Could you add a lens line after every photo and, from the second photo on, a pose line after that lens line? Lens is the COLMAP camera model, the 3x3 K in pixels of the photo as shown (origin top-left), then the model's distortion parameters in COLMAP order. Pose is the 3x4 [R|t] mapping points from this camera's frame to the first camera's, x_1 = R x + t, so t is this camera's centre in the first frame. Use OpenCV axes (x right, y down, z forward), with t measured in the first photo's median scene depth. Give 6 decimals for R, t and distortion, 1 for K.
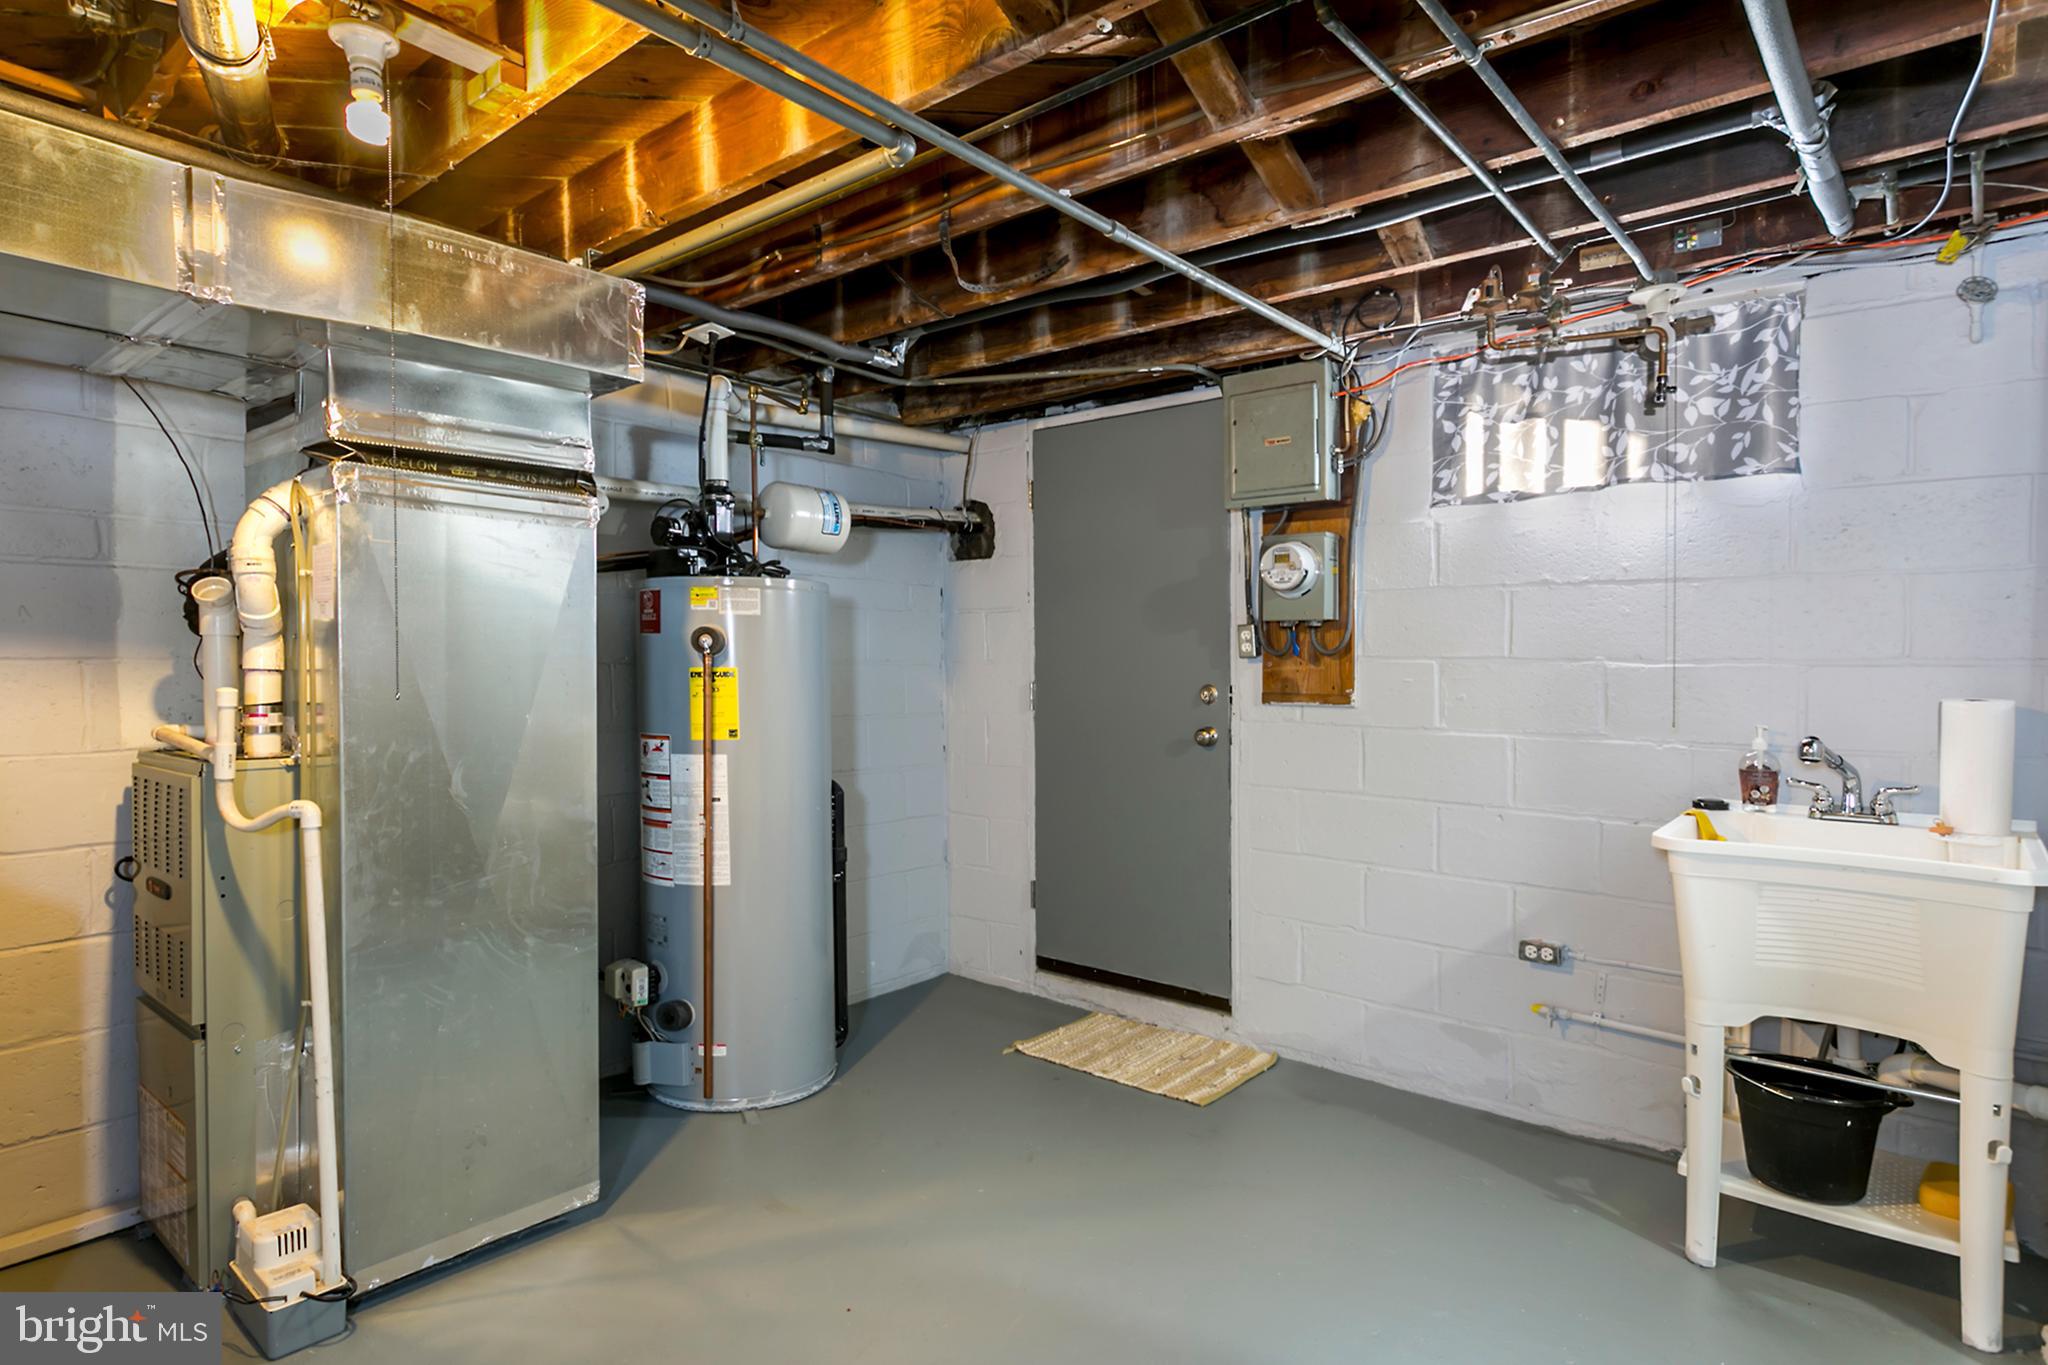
lens RADIAL K [[1108.8, 0, 1024.0], [0, 1108.8, 682.5], [0, 0, 1]] dist [0.000131, -0.000515]
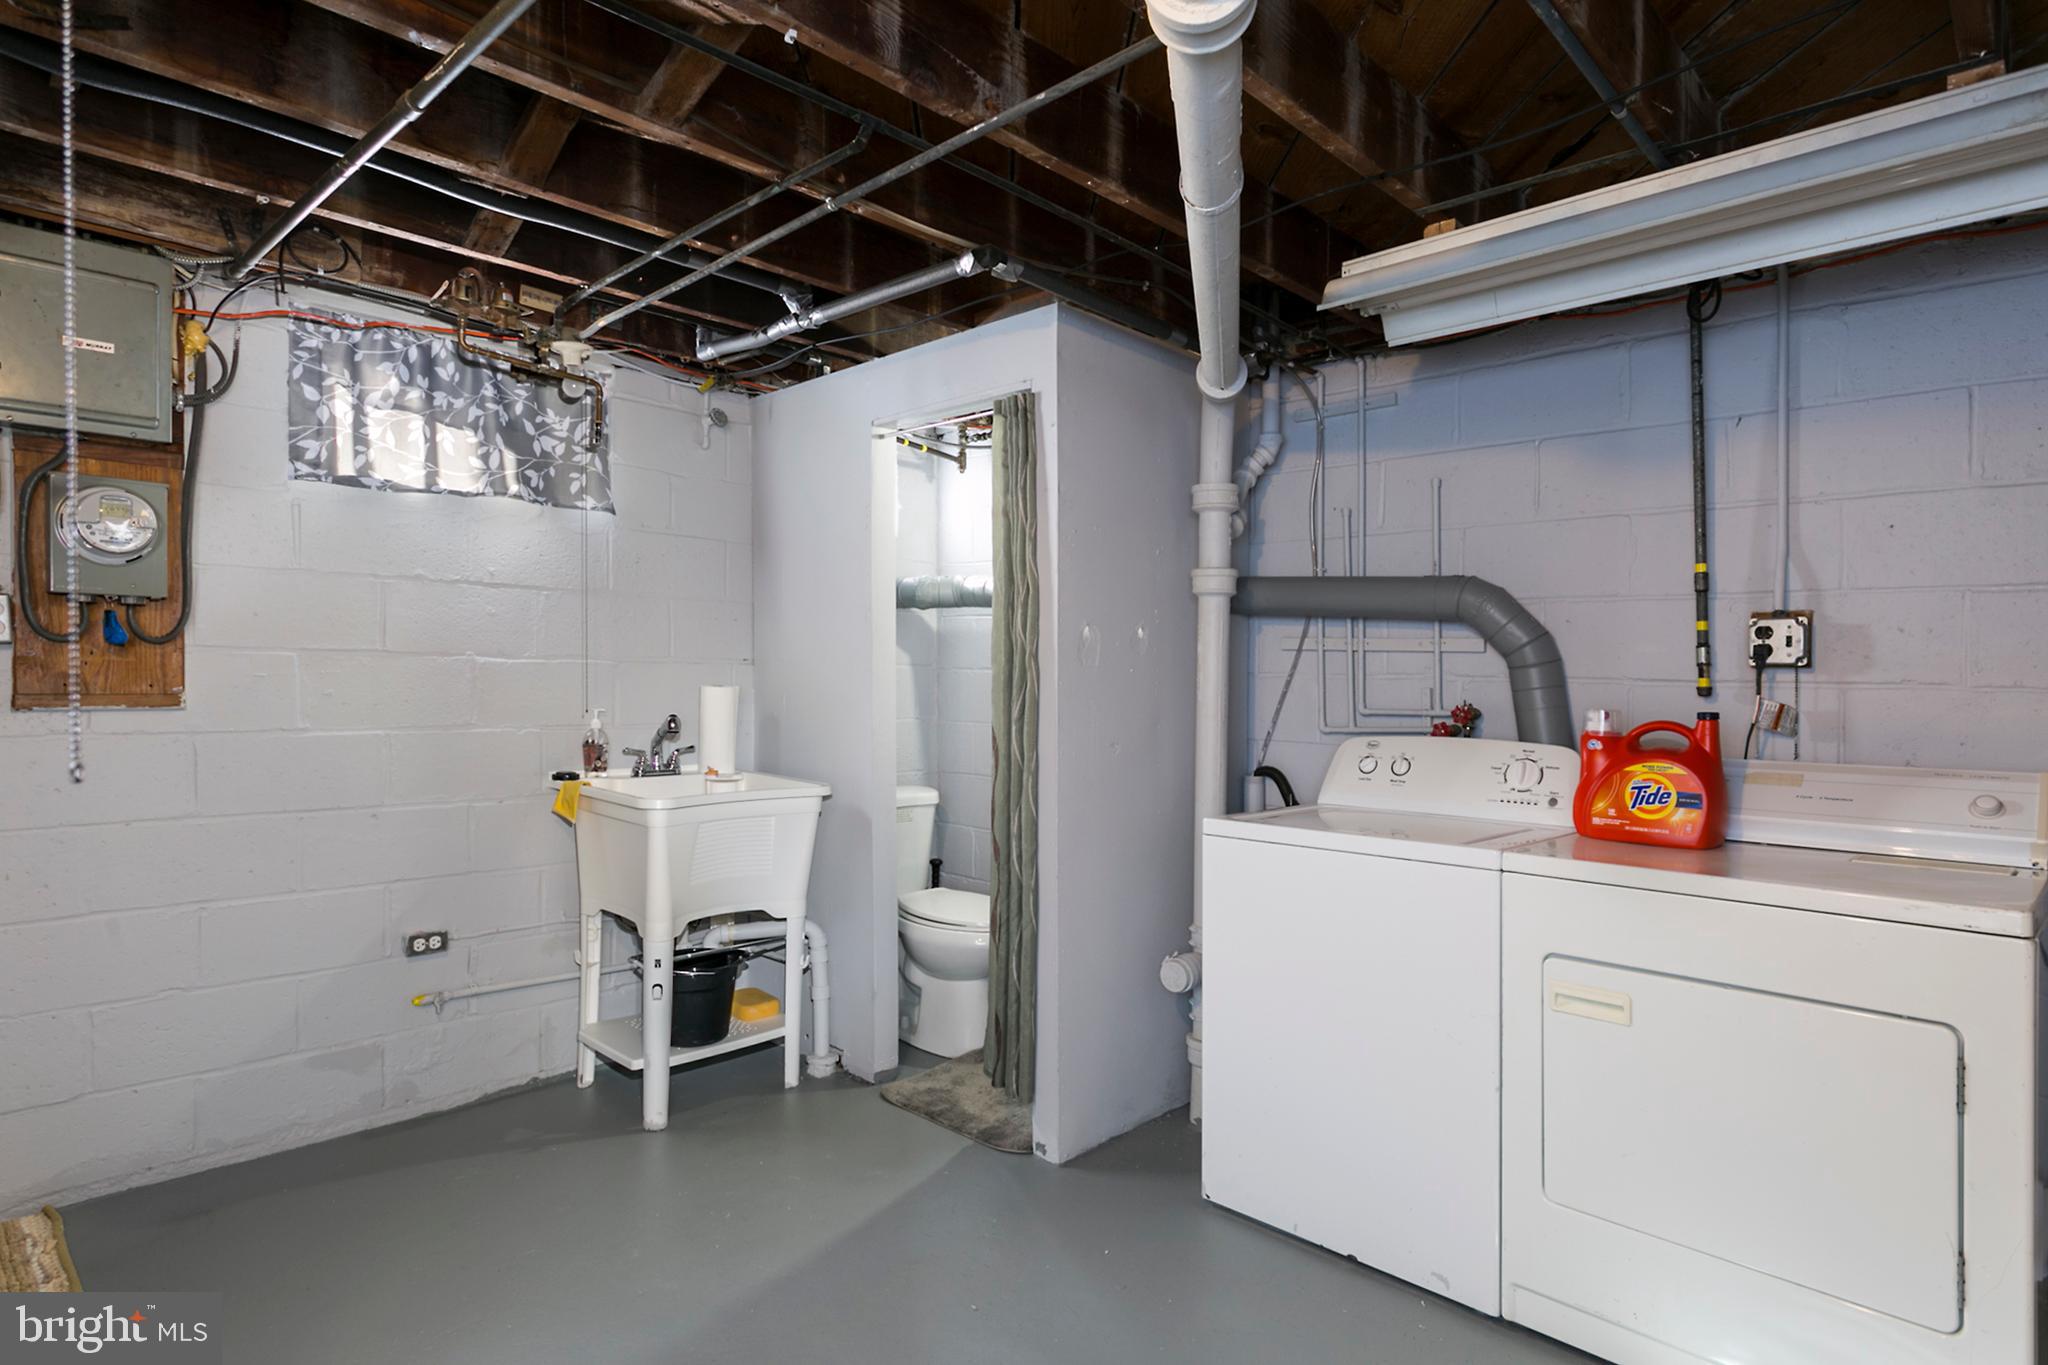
lens RADIAL K [[1080.9, 0, 1021.8], [0, 1080.9, 655.9], [0, 0, 1]] dist [-0.001111, 0.000470]
pose [[0.070803, 0.009533, 0.997445, -0.474980], [0.000599, 0.999954, -0.009599, -0.008677], [-0.997490, 0.001277, 0.070794, 0.383092]]
